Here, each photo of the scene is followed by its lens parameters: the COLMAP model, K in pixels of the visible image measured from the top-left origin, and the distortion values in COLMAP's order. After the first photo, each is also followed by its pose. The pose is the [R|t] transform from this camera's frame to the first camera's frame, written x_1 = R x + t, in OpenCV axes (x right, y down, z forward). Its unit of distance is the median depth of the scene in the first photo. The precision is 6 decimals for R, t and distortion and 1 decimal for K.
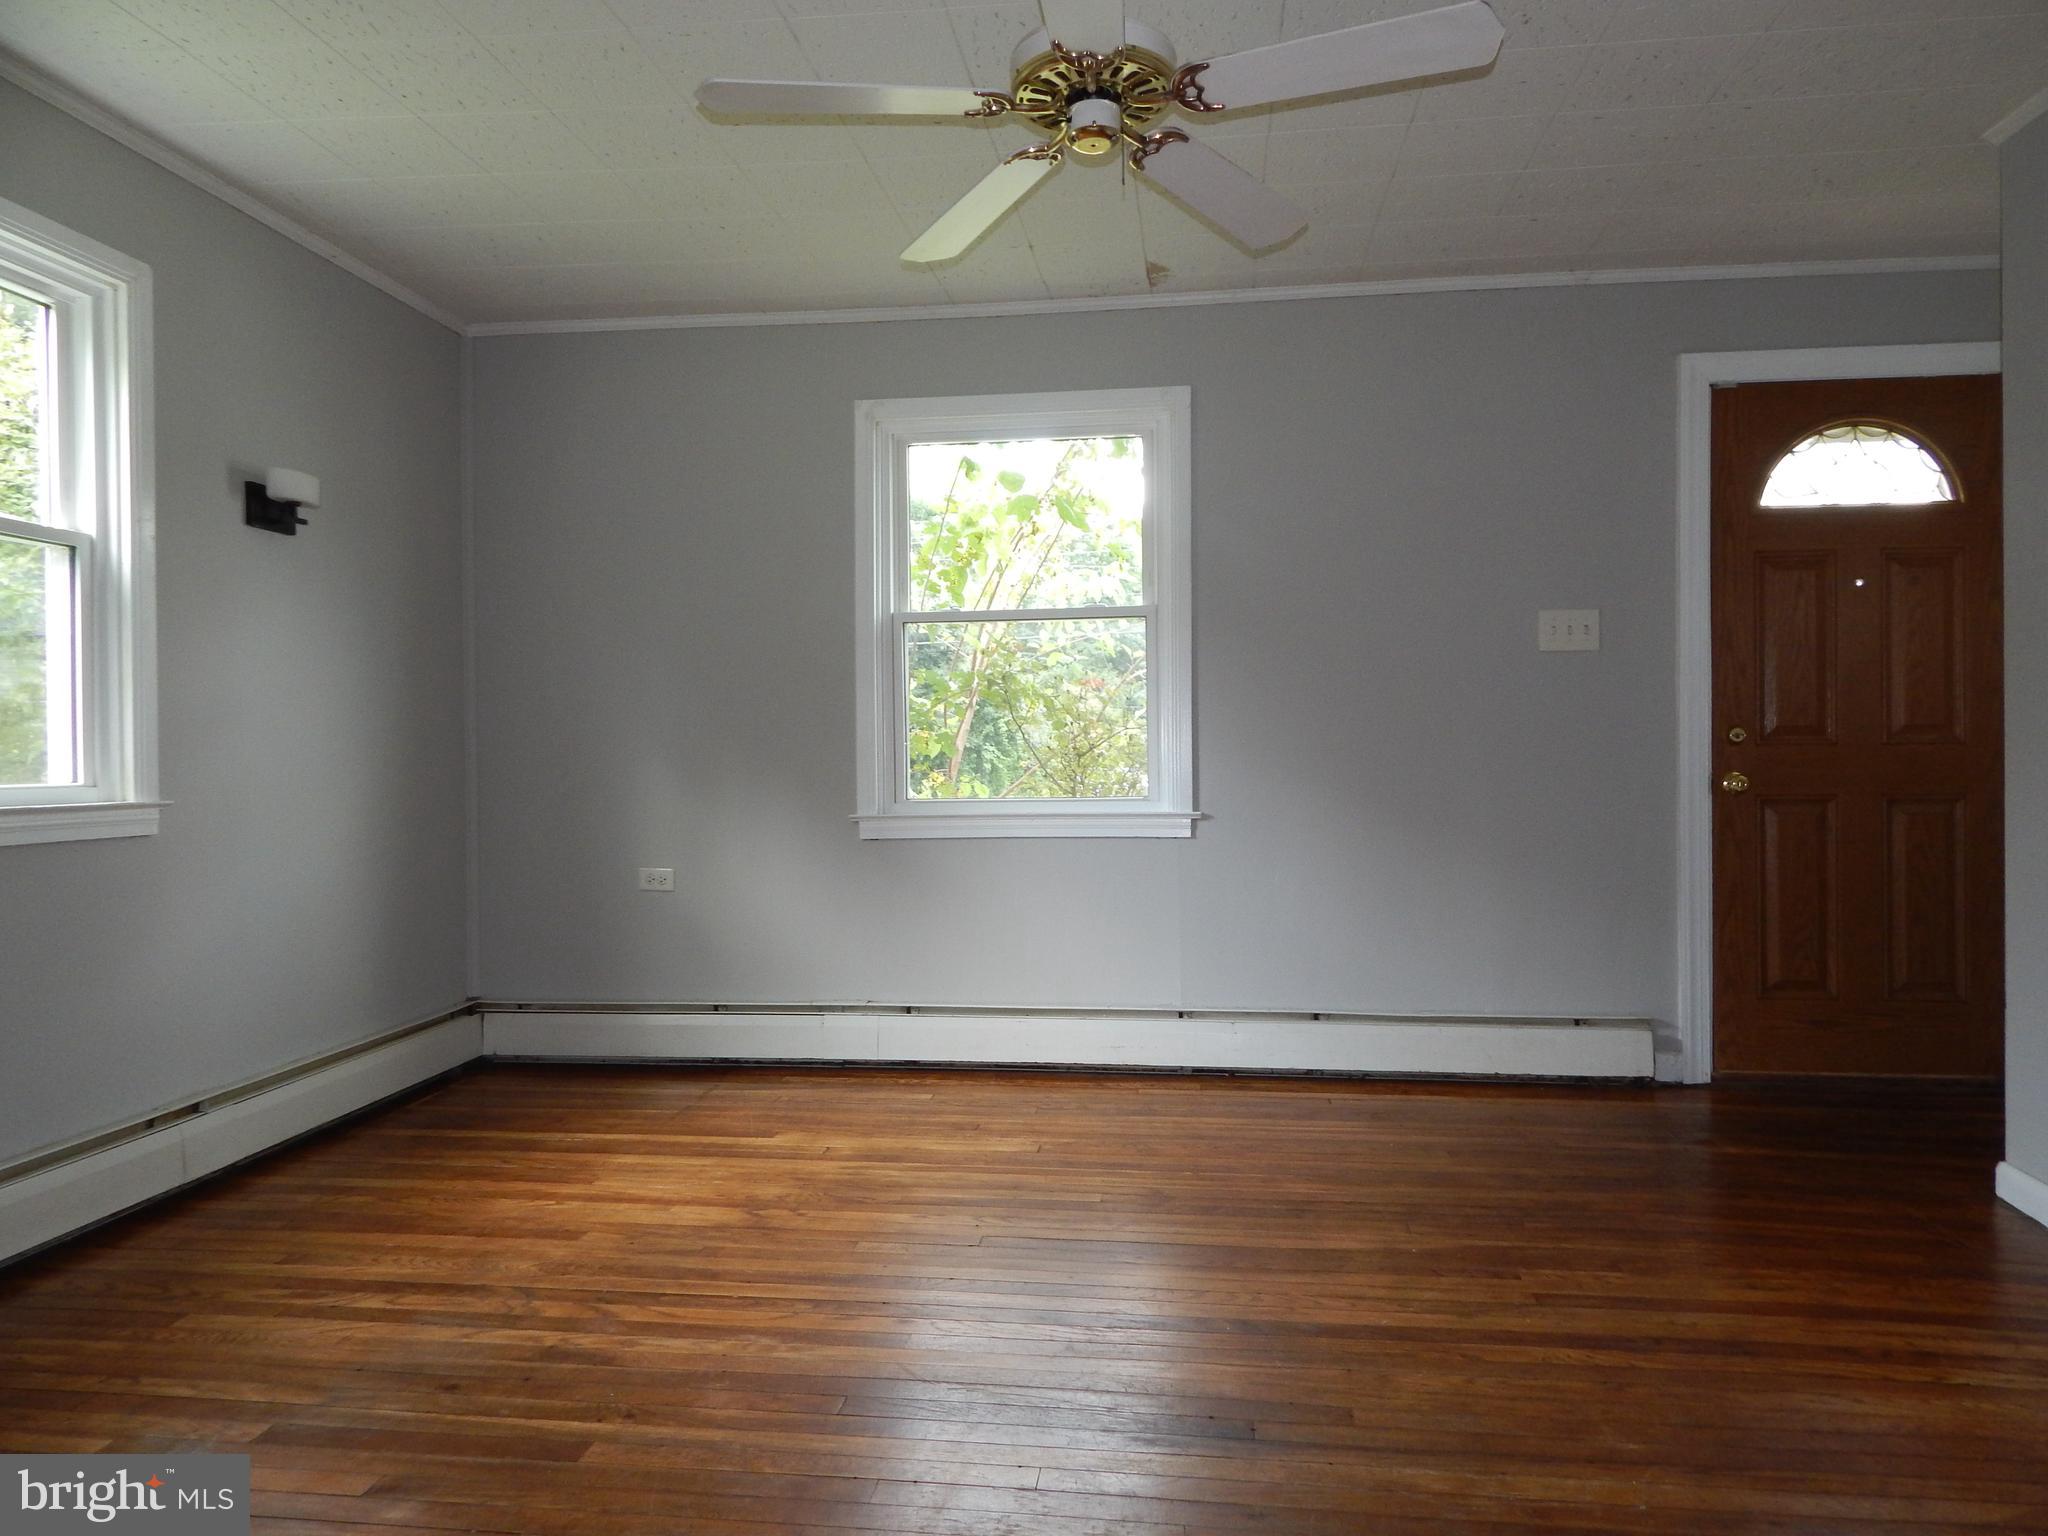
lens RADIAL K [[1364.6, 0, 1030.3], [0, 1364.6, 752.7], [0, 0, 1]] dist [0.009302, -0.006823]
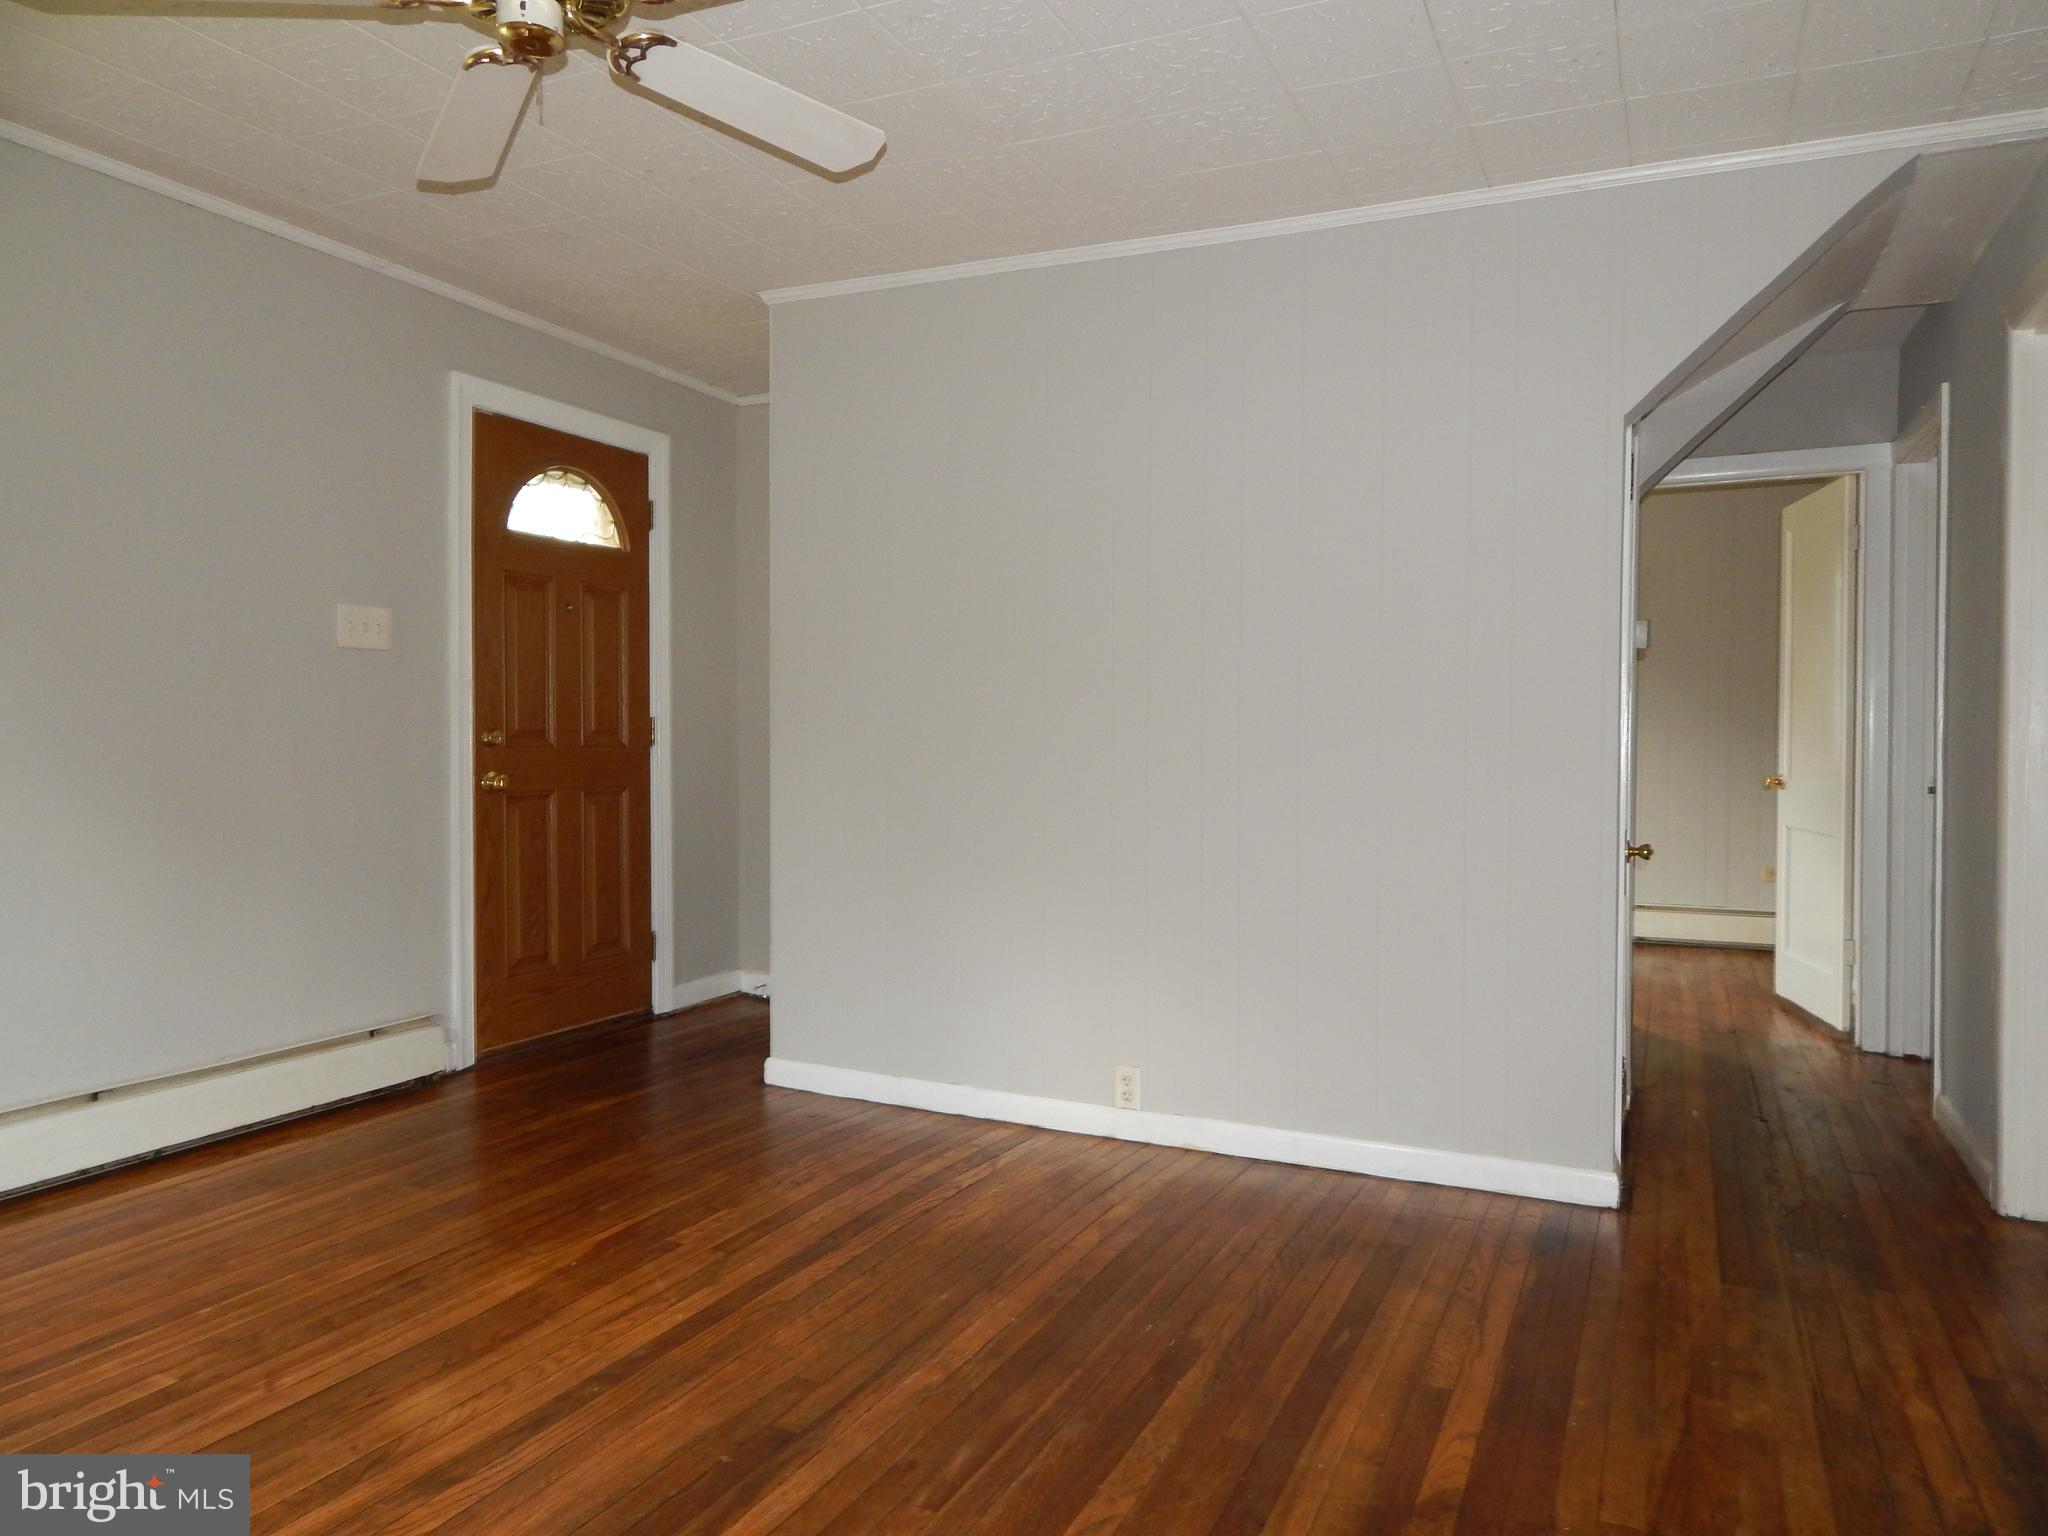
lens RADIAL K [[1364.6, 0, 1030.3], [0, 1364.6, 752.7], [0, 0, 1]] dist [0.009302, -0.006823]
pose [[0.310357, -0.006960, 0.950595, -0.477840], [0.000114, 0.999973, 0.007285, -0.010671], [-0.950620, -0.002153, 0.310349, 0.328684]]
